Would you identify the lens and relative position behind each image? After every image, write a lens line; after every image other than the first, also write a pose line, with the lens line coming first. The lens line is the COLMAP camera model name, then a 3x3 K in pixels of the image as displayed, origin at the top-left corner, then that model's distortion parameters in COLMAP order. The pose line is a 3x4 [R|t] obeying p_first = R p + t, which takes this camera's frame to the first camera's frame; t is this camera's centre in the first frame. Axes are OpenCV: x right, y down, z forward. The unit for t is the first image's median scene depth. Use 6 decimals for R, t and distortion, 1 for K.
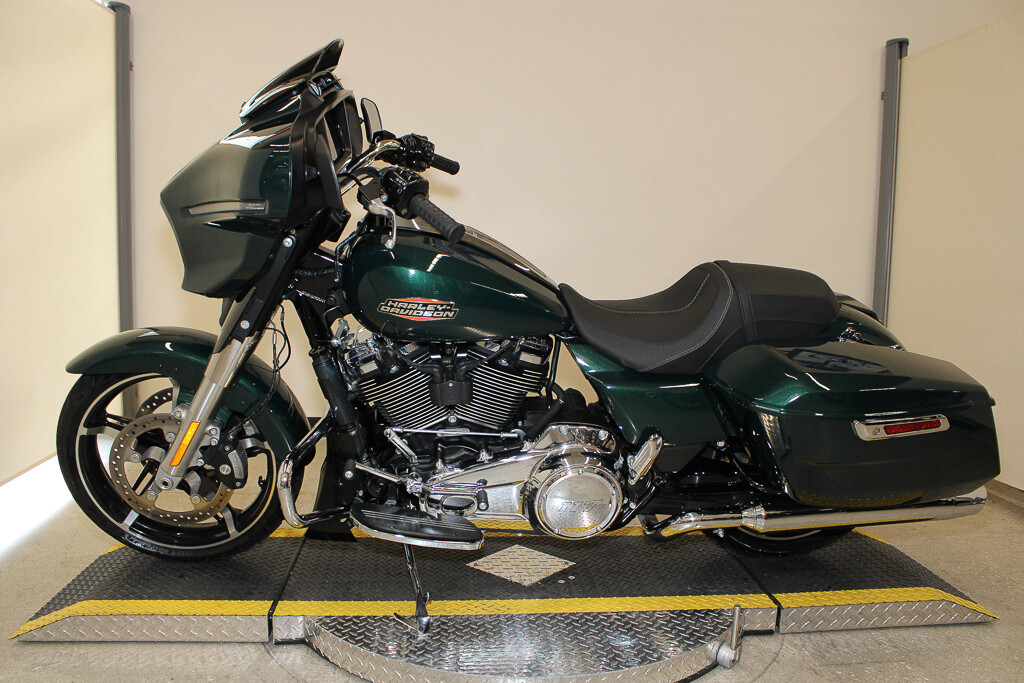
lens RADIAL K [[845.1, 0, 512.0], [0, 845.1, 341.5], [0, 0, 1]] dist [-0.160676, 0.140325]
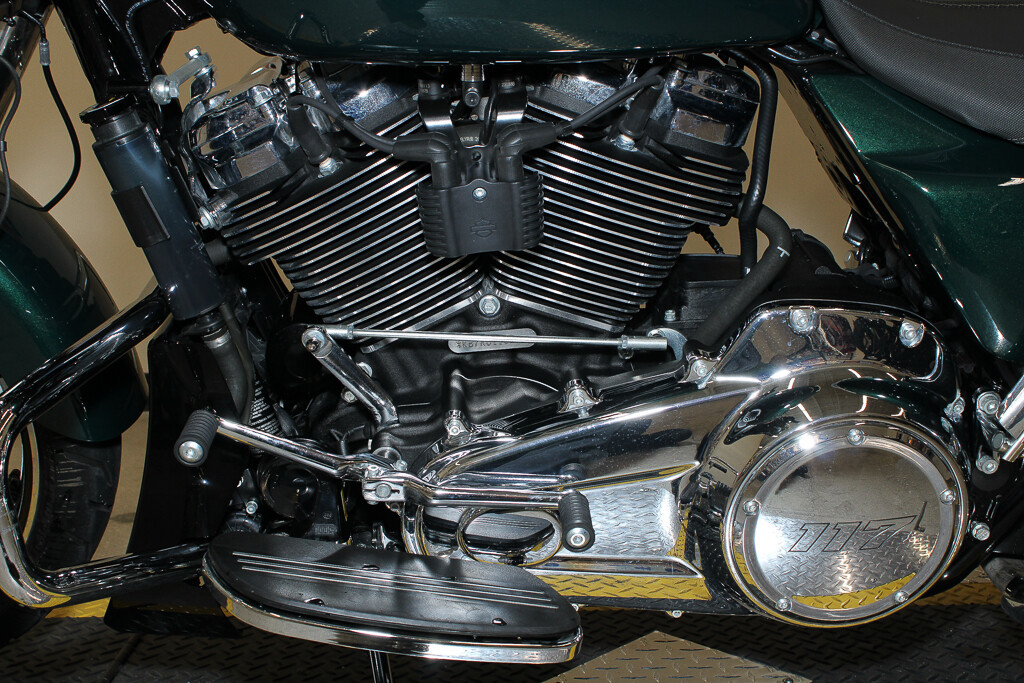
lens RADIAL K [[1091.4, 0, 512.0], [0, 1091.4, 341.5], [0, 0, 1]] dist [-0.074141, -0.007745]
pose [[0.997025, -0.020151, -0.074395, -0.025658], [0.020844, 0.999746, 0.008556, 0.106313], [0.074204, -0.010081, 0.997192, 0.528710]]
